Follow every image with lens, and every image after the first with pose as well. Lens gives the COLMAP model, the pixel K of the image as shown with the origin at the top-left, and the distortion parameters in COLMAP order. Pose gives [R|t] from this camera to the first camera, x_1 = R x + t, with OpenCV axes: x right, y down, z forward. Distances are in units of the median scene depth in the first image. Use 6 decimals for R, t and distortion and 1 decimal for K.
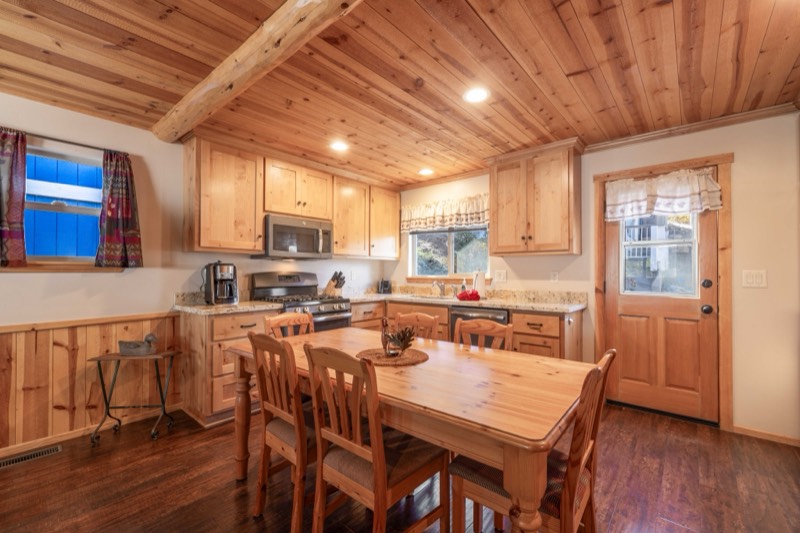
lens RADIAL K [[340.6, 0, 398.0], [0, 340.6, 269.7], [0, 0, 1]] dist [-0.000207, 0.001743]
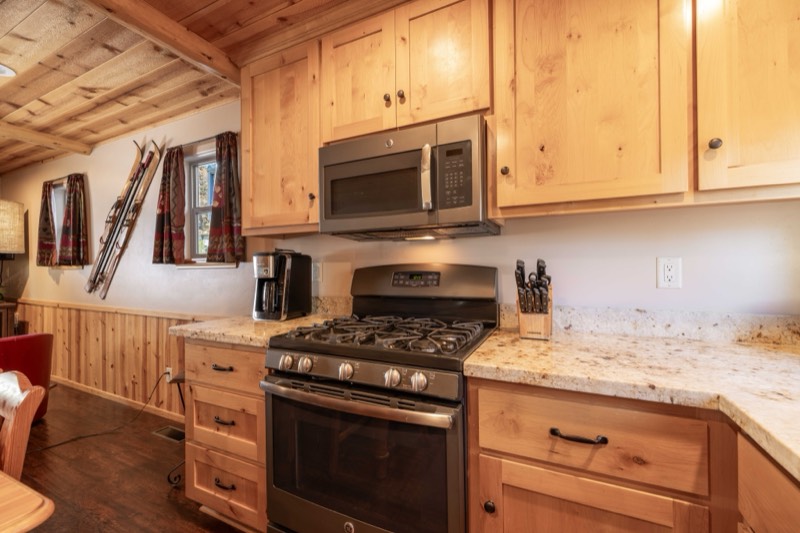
lens RADIAL K [[340.6, 0, 398.6], [0, 340.6, 267.5], [0, 0, 1]] dist [-0.000207, 0.001743]
pose [[0.252428, -0.004116, -0.967607, 0.125221], [0.021008, 0.999779, 0.001228, 0.011022], [0.967388, -0.020638, 0.252458, 0.978775]]
